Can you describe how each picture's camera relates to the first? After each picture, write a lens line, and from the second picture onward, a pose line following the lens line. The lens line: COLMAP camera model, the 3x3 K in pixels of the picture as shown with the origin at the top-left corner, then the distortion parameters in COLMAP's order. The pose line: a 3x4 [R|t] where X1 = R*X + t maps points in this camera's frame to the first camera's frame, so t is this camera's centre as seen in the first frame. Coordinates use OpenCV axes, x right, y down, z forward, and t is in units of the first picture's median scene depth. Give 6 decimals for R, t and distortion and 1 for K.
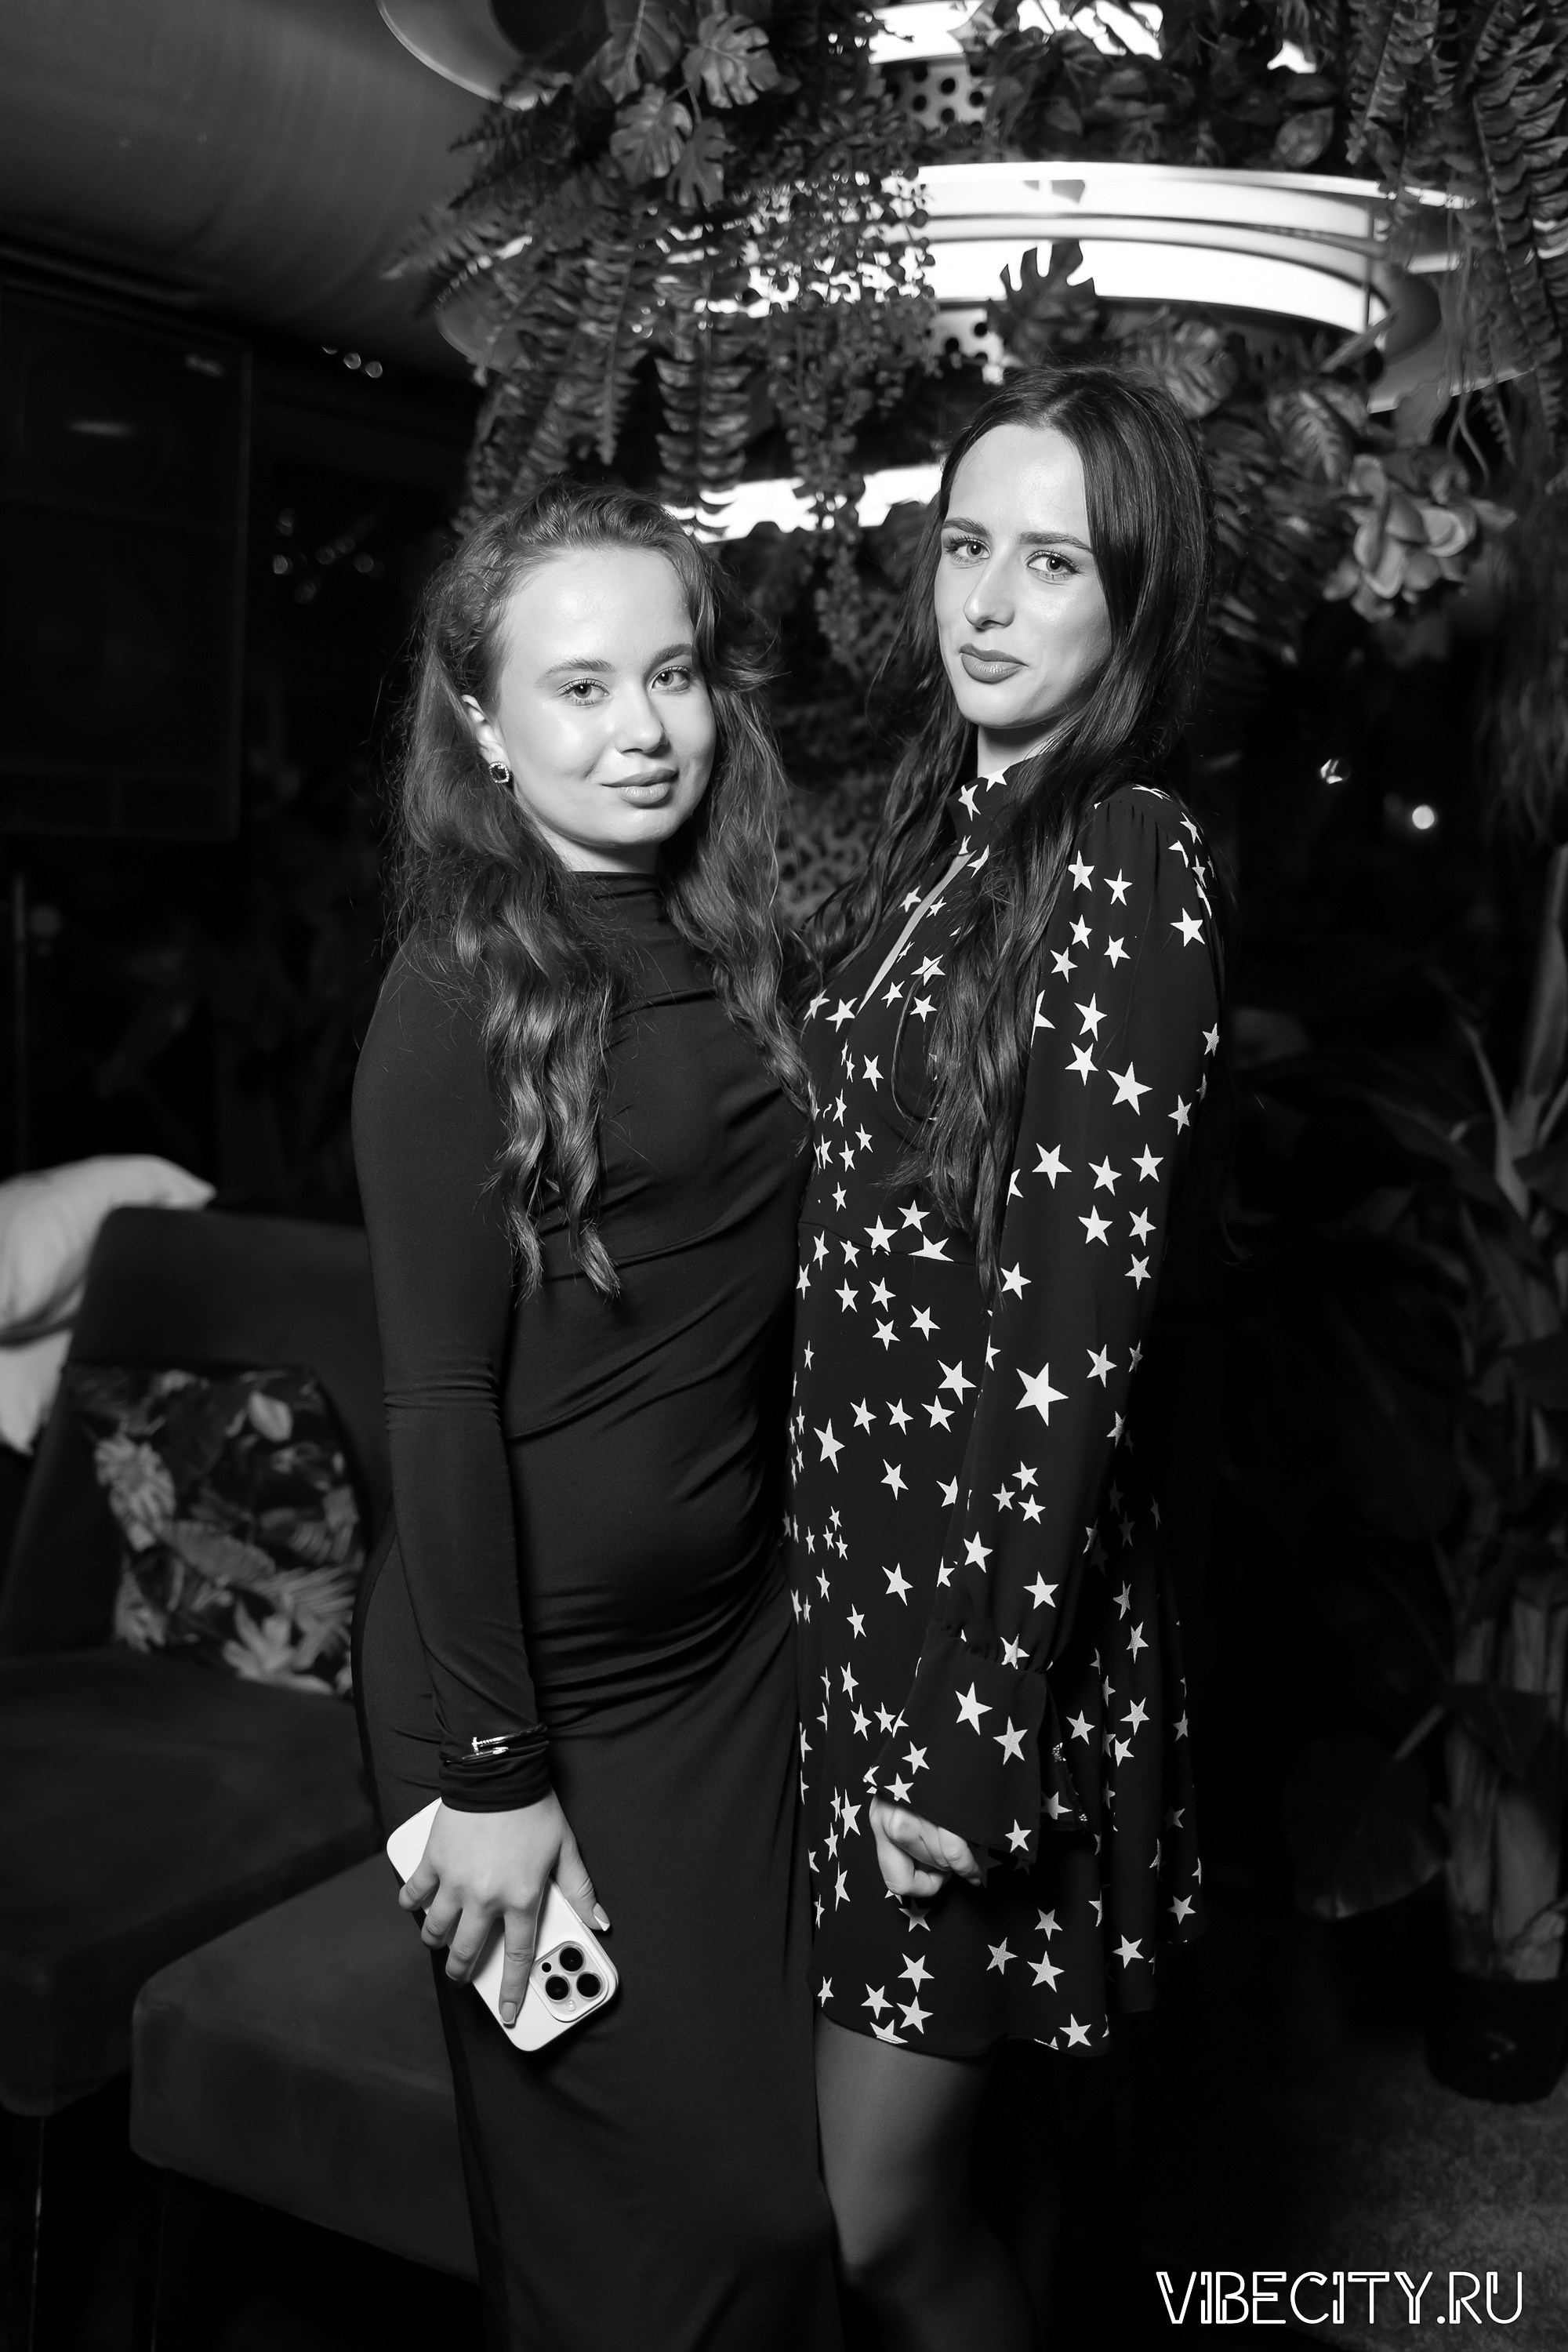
lens RADIAL K [[2292.0, 0, 781.2], [0, 2292.0, 1204.0], [0, 0, 1]] dist [-0.008223, 0.008210]
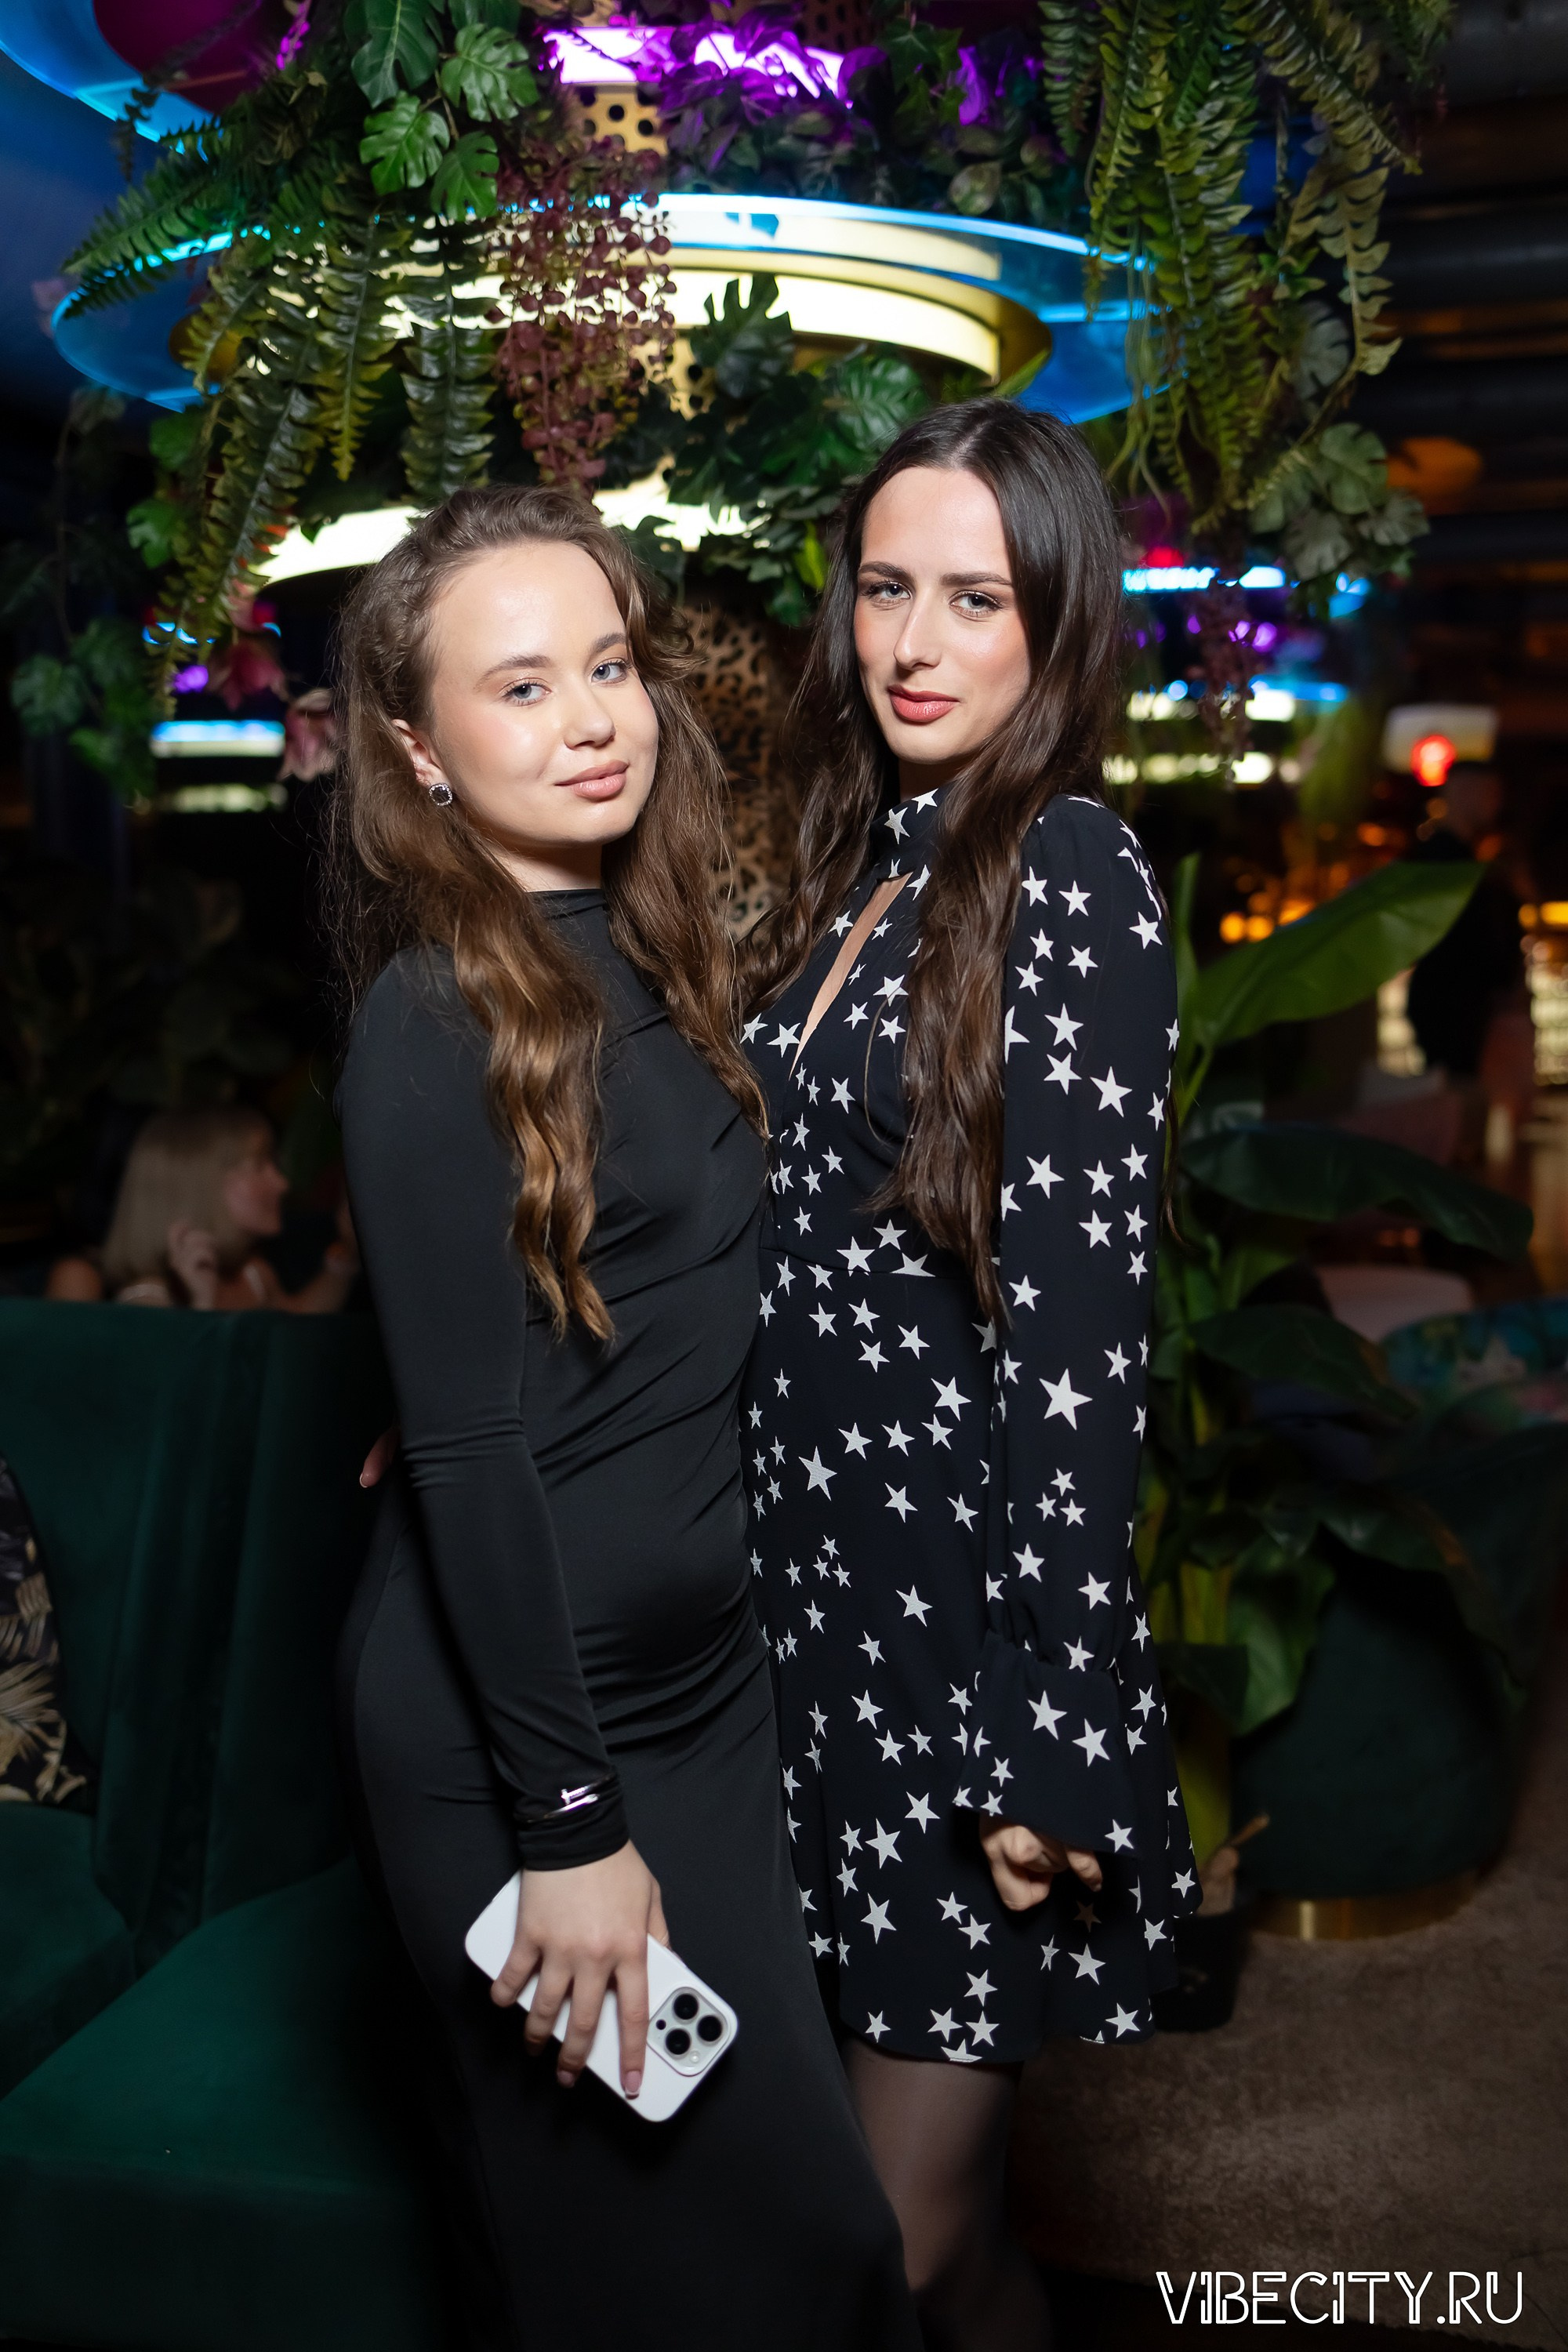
lens RADIAL K [[2296.8, 0, 763.9], [0, 2296.8, 1170.3], [0, 0, 1]] dist [0.007082, 0.010331]
pose [[0.956322, -0.056082, 0.286884, -0.205241], [0.062827, 0.997921, -0.014350, -0.008767], [-0.285483, 0.031747, 0.957858, 0.034249]]
